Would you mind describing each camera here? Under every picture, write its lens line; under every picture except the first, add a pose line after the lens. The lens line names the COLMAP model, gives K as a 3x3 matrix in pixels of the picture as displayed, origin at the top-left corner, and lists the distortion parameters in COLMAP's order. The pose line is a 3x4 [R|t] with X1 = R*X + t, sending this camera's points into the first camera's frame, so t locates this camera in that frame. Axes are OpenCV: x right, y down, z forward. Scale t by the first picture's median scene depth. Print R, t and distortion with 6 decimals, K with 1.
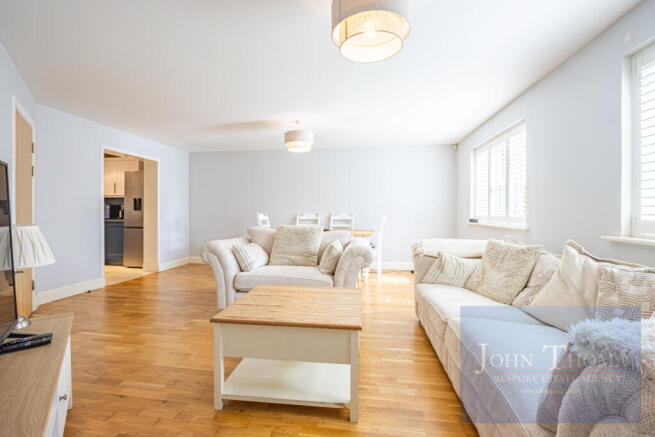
lens RADIAL K [[299.5, 0, 324.8], [0, 299.5, 214.7], [0, 0, 1]] dist [-0.029151, 0.000139]
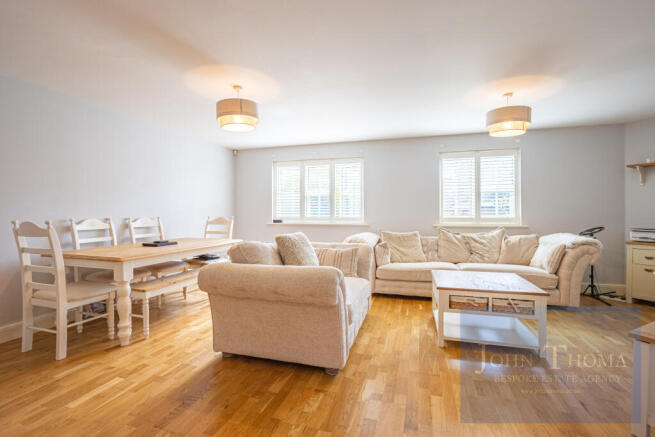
lens RADIAL K [[303.5, 0, 323.3], [0, 303.5, 205.7], [0, 0, 1]] dist [-0.013733, 0.000335]
pose [[0.159908, 0.017967, 0.986968, -0.861836], [0.012515, 0.999717, -0.020226, -0.019679], [-0.987053, 0.015586, 0.159638, 0.791806]]
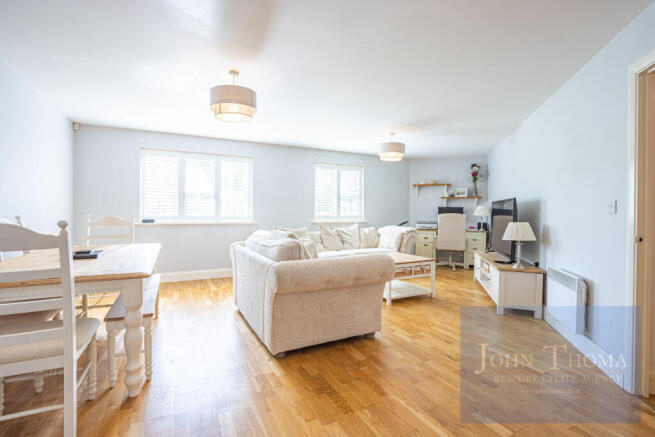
lens RADIAL K [[299.5, 0, 324.8], [0, 299.5, 214.7], [0, 0, 1]] dist [-0.029151, 0.000139]
pose [[-0.564644, -0.012850, 0.825234, -0.816641], [0.002236, 0.999851, 0.017099, -0.021044], [-0.825331, 0.011500, -0.564532, 1.360769]]
